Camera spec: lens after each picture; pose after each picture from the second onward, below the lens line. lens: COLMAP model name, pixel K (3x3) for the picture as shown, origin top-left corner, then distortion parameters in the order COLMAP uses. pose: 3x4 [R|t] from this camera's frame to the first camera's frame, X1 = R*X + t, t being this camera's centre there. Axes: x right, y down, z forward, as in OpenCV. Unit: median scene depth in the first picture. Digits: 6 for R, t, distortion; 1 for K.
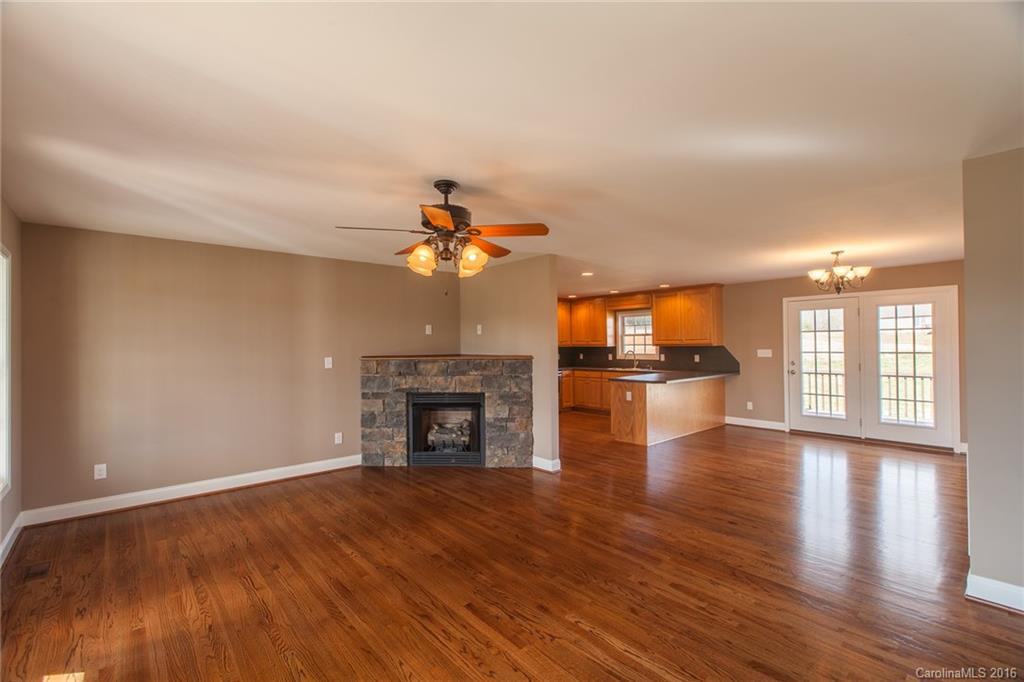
lens RADIAL K [[454.7, 0, 513.2], [0, 454.7, 337.3], [0, 0, 1]] dist [0.002663, -0.000406]
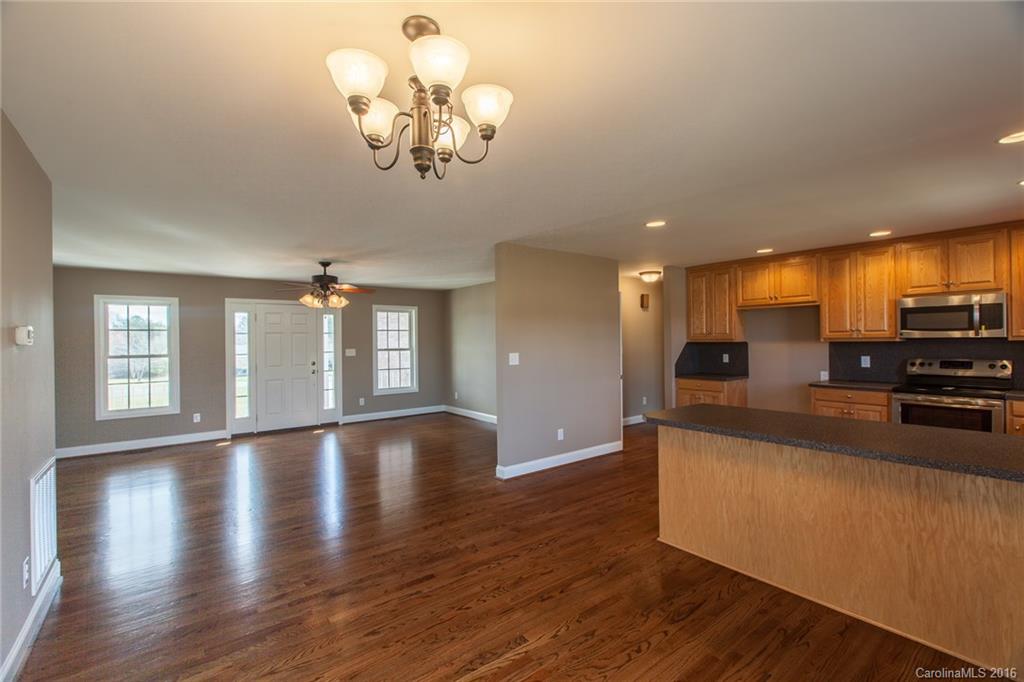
lens RADIAL K [[454.7, 0, 512.2], [0, 454.7, 342.1], [0, 0, 1]] dist [0.002663, -0.000406]
pose [[-0.060580, 0.017824, -0.998004, 0.571512], [0.031758, 0.999369, 0.015921, 0.001551], [0.997658, -0.030730, -0.061108, 0.614330]]
